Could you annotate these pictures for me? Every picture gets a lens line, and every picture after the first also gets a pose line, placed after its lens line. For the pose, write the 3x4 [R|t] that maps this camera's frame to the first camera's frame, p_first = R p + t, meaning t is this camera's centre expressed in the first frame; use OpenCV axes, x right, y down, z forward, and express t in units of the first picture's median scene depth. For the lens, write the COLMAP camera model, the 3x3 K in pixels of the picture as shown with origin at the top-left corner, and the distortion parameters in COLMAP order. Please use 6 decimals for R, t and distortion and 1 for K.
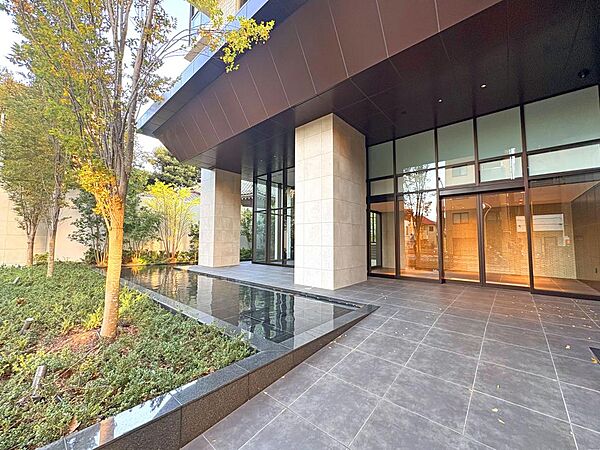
lens RADIAL K [[240.7, 0, 300.0], [0, 240.7, 225.0], [0, 0, 1]] dist [0.001085, 0.000162]
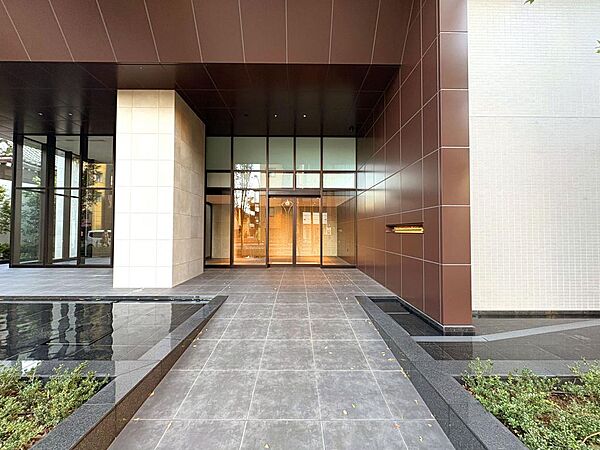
lens RADIAL K [[240.7, 0, 300.0], [0, 240.7, 225.0], [0, 0, 1]] dist [0.001085, 0.000162]
pose [[0.742084, 0.012764, 0.670186, -0.106526], [-0.042832, 0.998678, 0.028407, -0.013005], [-0.668938, -0.049786, 0.741649, 0.006932]]
